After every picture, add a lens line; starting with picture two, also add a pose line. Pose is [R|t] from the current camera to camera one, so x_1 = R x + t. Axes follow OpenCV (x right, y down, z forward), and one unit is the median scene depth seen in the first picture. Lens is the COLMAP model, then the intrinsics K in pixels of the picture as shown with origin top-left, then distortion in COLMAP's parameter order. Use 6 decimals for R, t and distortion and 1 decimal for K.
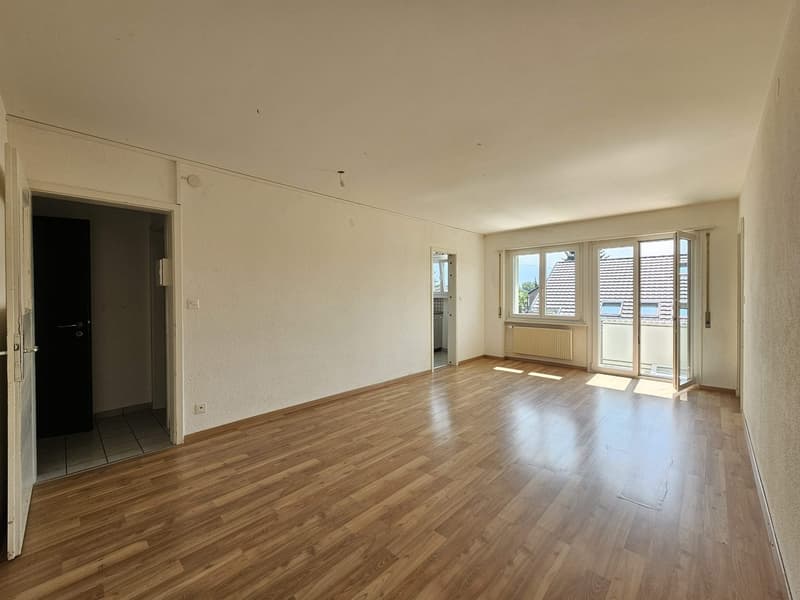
lens RADIAL K [[325.8, 0, 398.5], [0, 325.8, 301.3], [0, 0, 1]] dist [-0.002260, -0.000358]
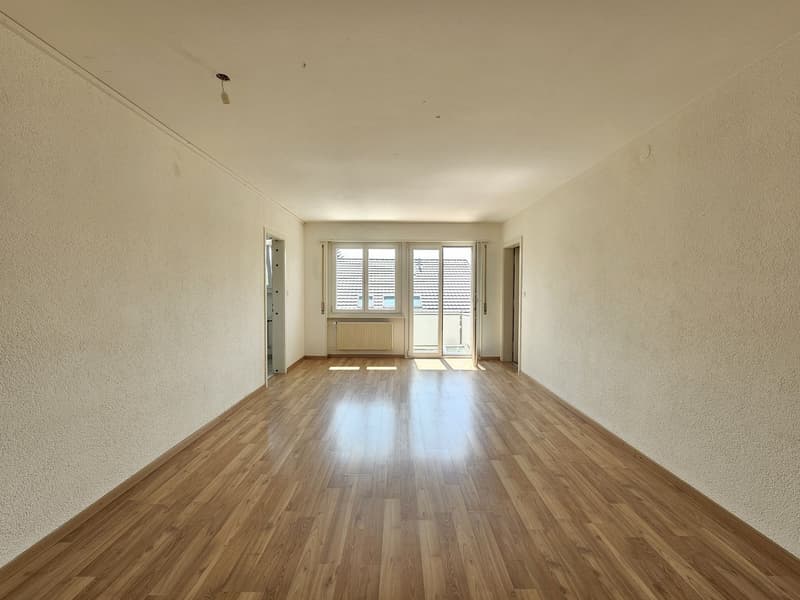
lens RADIAL K [[325.8, 0, 399.9], [0, 325.8, 299.6], [0, 0, 1]] dist [-0.002260, -0.000358]
pose [[0.719244, -0.016467, 0.694562, -0.214366], [0.006891, 0.999839, 0.016569, -0.004844], [-0.694723, -0.007131, 0.719242, 0.214571]]
